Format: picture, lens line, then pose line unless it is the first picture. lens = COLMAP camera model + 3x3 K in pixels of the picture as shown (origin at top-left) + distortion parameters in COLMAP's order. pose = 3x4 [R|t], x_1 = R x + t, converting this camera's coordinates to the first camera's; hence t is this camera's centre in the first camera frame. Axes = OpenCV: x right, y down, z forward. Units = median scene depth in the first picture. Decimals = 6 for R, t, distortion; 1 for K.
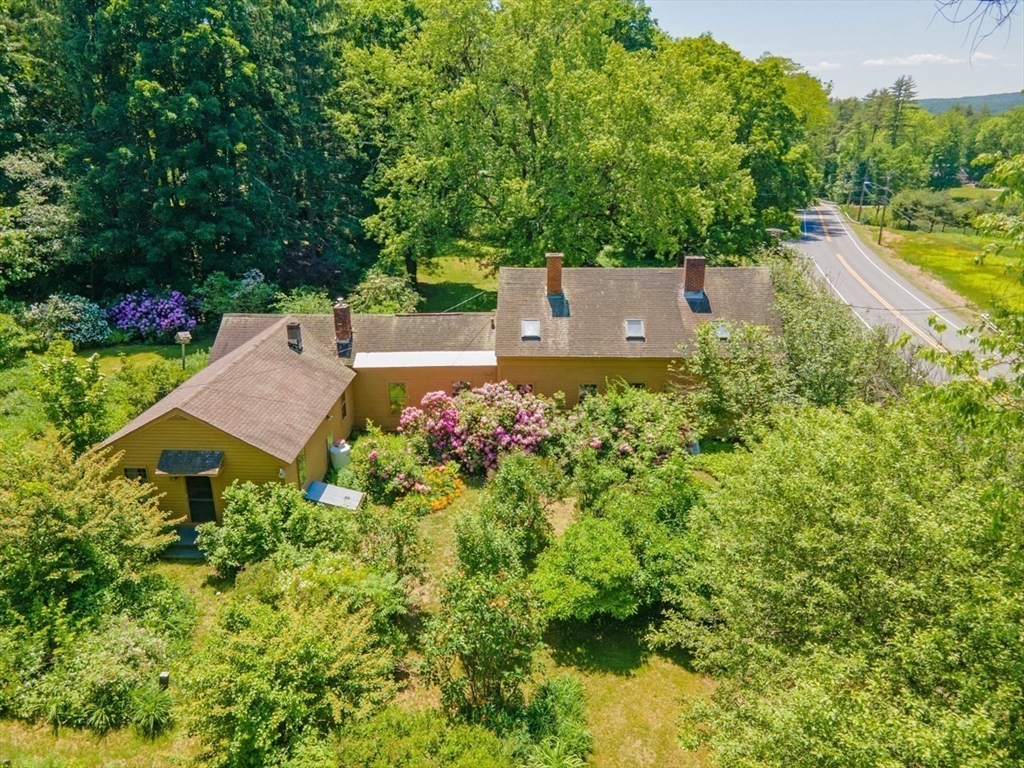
lens RADIAL K [[742.9, 0, 499.6], [0, 742.9, 386.2], [0, 0, 1]] dist [0.020582, 0.002525]
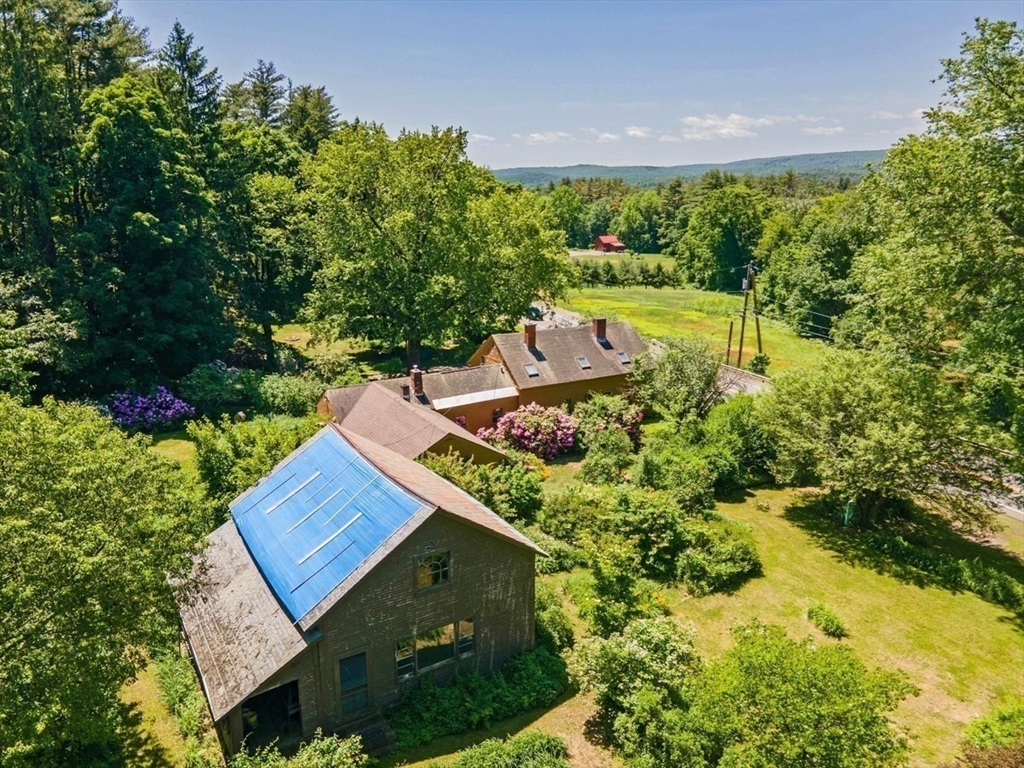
lens RADIAL K [[742.9, 0, 499.6], [0, 742.9, 386.2], [0, 0, 1]] dist [0.020582, 0.002525]
pose [[0.849329, -0.130479, 0.511484, -0.843766], [0.173721, 0.984083, -0.037428, 0.005887], [-0.498460, 0.120645, 0.858477, -0.349015]]
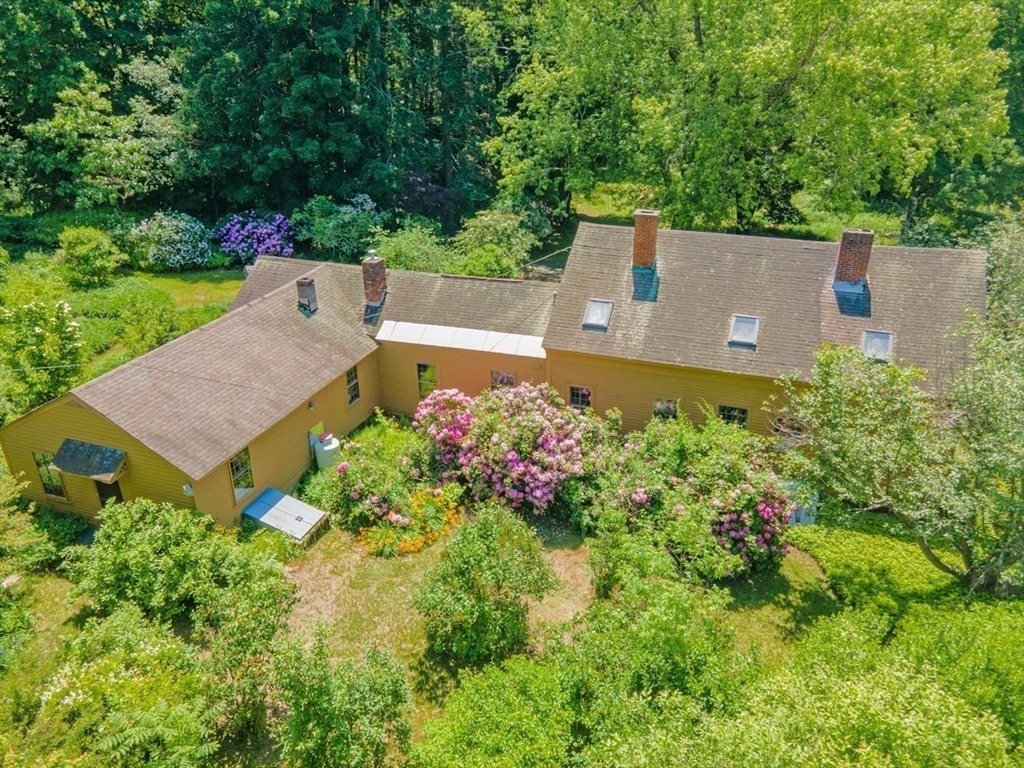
lens RADIAL K [[742.9, 0, 499.6], [0, 742.9, 386.2], [0, 0, 1]] dist [0.020582, 0.002525]
pose [[0.952017, 0.130721, -0.276725, 0.161795], [-0.099099, 0.987146, 0.125385, -0.088829], [0.289558, -0.091946, 0.952734, 0.263131]]
